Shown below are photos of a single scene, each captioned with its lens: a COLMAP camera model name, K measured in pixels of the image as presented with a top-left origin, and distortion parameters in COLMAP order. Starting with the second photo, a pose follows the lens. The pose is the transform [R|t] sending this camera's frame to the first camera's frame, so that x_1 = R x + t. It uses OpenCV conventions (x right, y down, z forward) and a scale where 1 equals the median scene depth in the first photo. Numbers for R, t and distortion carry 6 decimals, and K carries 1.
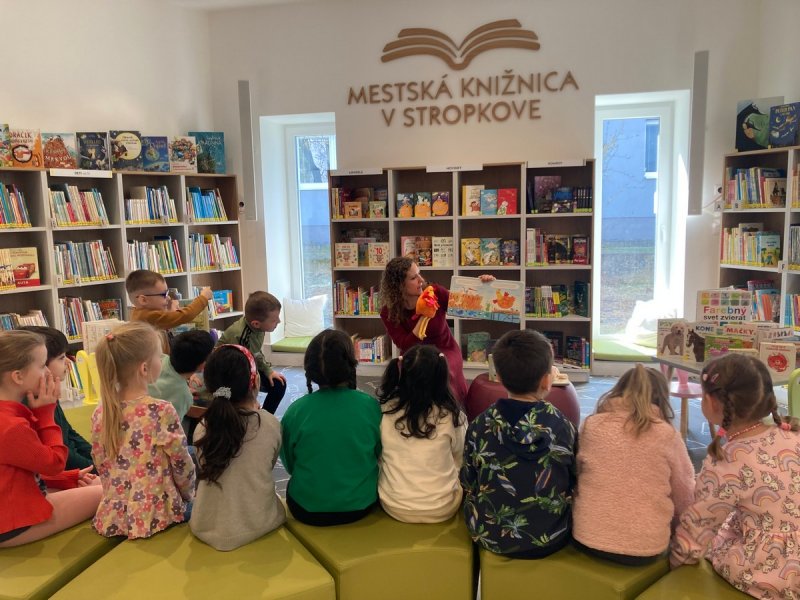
lens RADIAL K [[661.3, 0, 384.6], [0, 661.3, 303.9], [0, 0, 1]] dist [0.030721, -0.015882]
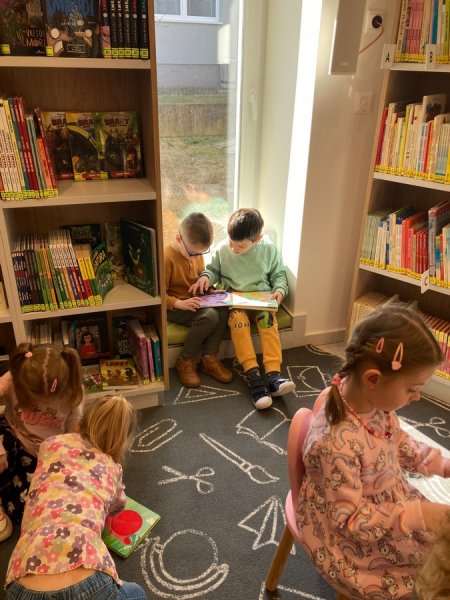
lens RADIAL K [[496.0, 0, 225.9], [0, 496.0, 301.3], [0, 0, 1]] dist [0.030721, -0.015882]
pose [[0.854770, -0.194275, 0.481276, 0.178328], [0.029749, 0.944115, 0.328271, -0.097902], [-0.518154, -0.266279, 0.812780, 0.692007]]
